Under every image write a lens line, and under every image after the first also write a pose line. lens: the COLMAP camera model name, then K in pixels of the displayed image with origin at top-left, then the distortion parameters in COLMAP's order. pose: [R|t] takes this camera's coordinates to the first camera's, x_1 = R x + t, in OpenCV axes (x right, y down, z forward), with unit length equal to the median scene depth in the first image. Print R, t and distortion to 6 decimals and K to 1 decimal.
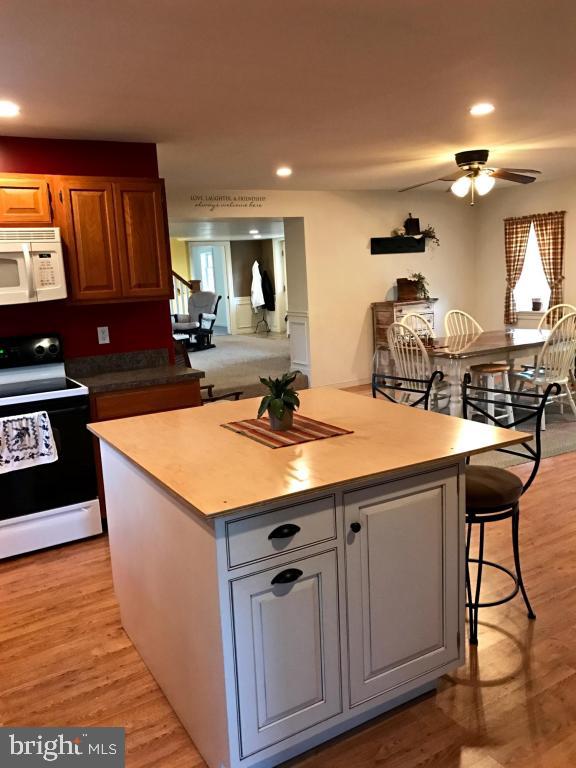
lens RADIAL K [[624.0, 0, 302.8], [0, 624.0, 373.1], [0, 0, 1]] dist [0.036512, -0.046943]
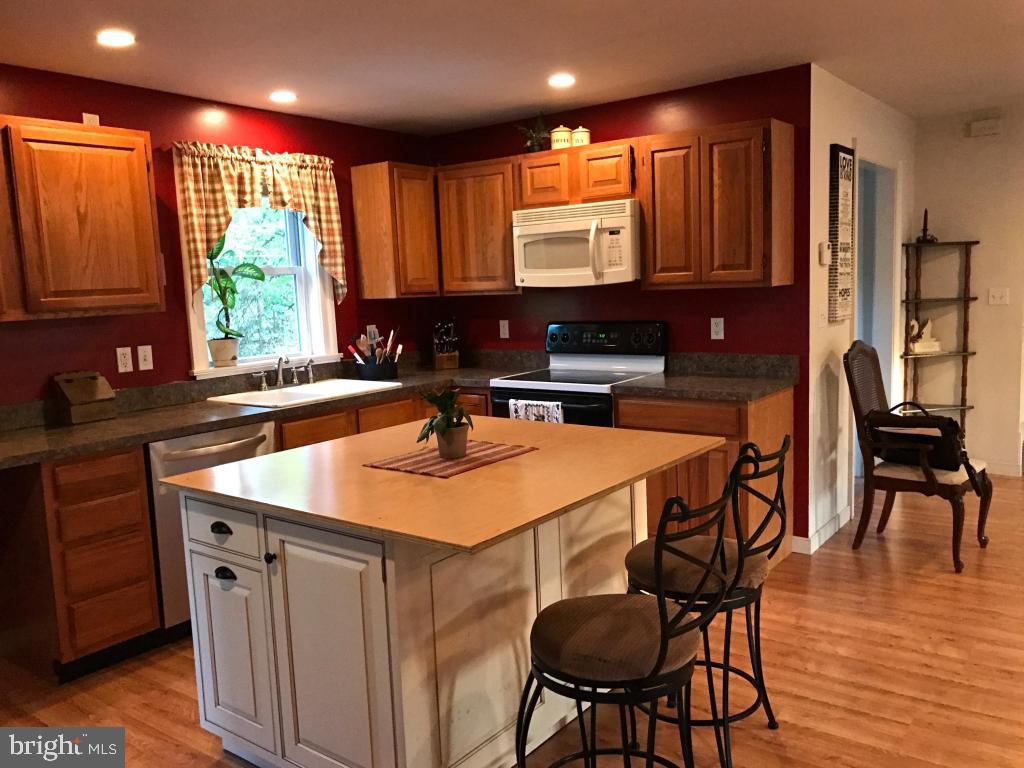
lens RADIAL K [[832.1, 0, 512.9], [0, 832.1, 391.1], [0, 0, 1]] dist [0.036512, -0.046943]
pose [[0.385589, 0.159187, -0.908835, 0.632715], [-0.124180, 0.984996, 0.119841, -0.088405], [0.914276, 0.066650, 0.399571, 0.407535]]
